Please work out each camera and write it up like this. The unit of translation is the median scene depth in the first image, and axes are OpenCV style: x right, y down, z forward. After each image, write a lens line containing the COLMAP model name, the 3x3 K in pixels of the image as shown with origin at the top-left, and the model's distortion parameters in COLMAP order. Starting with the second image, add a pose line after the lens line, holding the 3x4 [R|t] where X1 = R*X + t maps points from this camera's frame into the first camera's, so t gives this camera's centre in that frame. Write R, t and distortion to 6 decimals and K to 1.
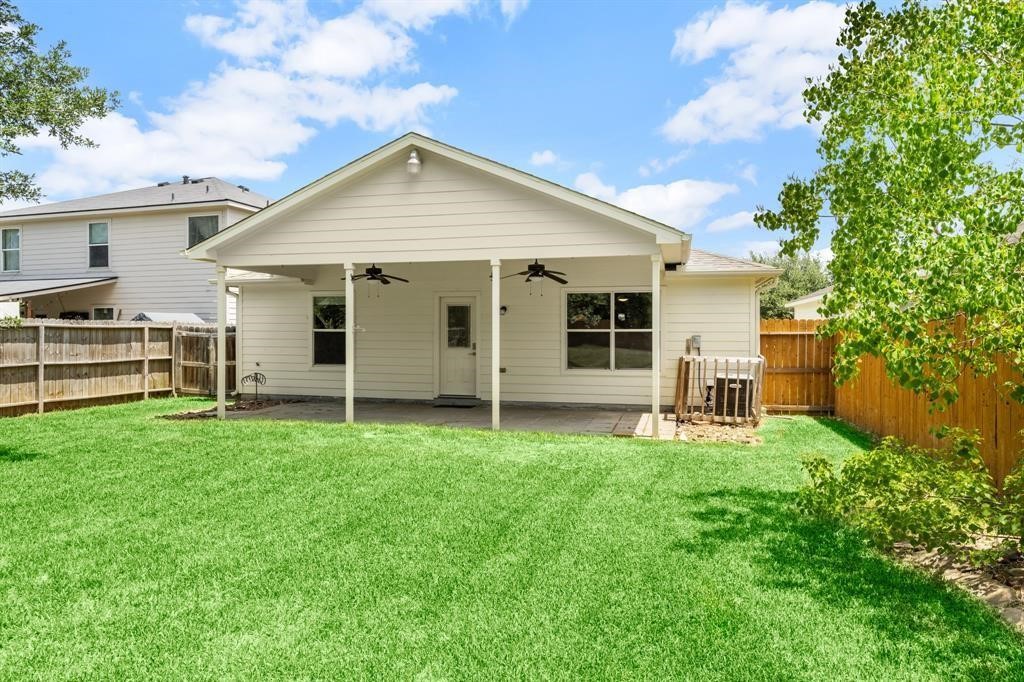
lens RADIAL K [[673.0, 0, 512.0], [0, 673.0, 341.0], [0, 0, 1]] dist [-0.000795, -0.000108]
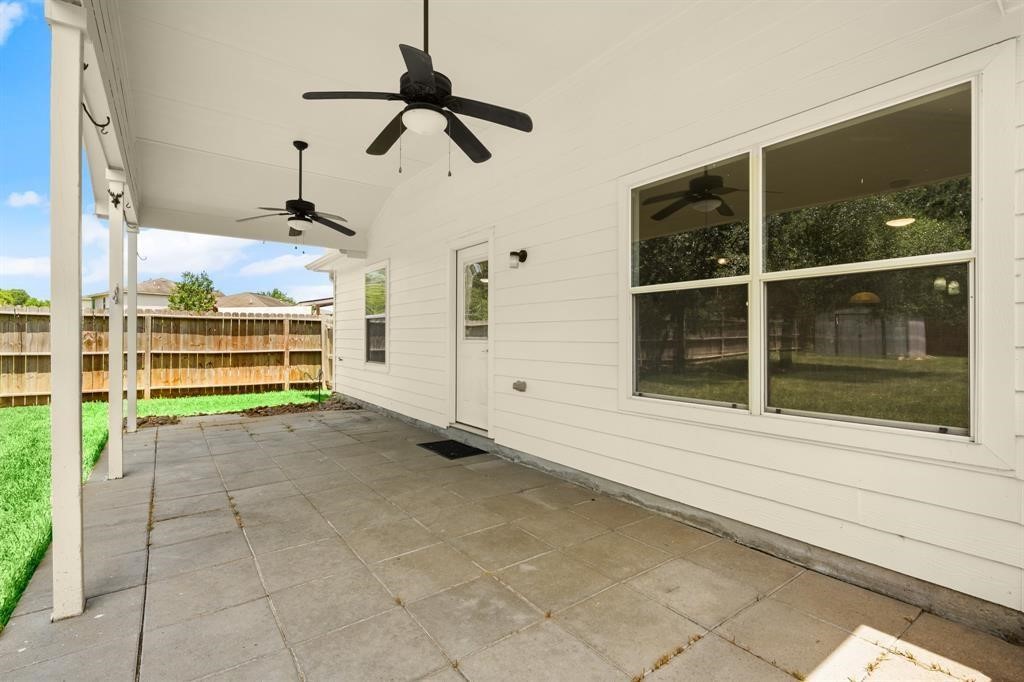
lens RADIAL K [[469.5, 0, 512.0], [0, 469.5, 341.0], [0, 0, 1]] dist [-0.000774, -0.000067]
pose [[0.763829, 0.003784, -0.645408, 0.182018], [-0.009738, 0.999937, -0.005661, 0.012967], [0.645346, 0.010609, 0.763817, 0.706507]]
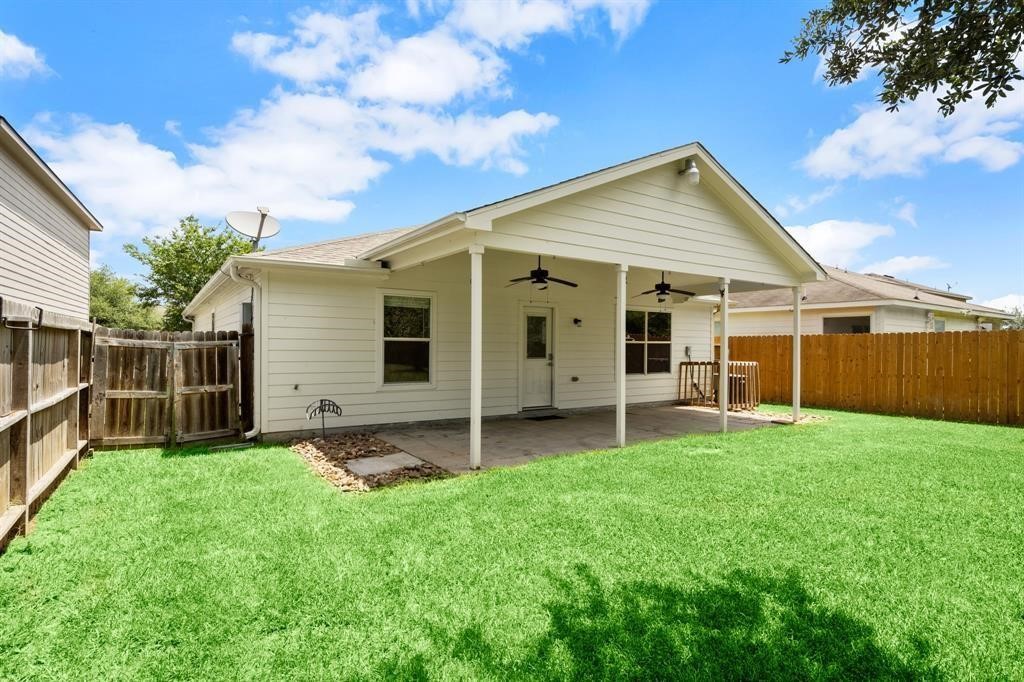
lens RADIAL K [[509.4, 0, 512.0], [0, 509.4, 341.0], [0, 0, 1]] dist [0.001098, 0.000056]
pose [[0.681224, 0.007109, 0.732040, -0.629937], [0.000411, 0.999949, -0.010093, -0.007889], [-0.732075, 0.007177, 0.681187, 0.500143]]
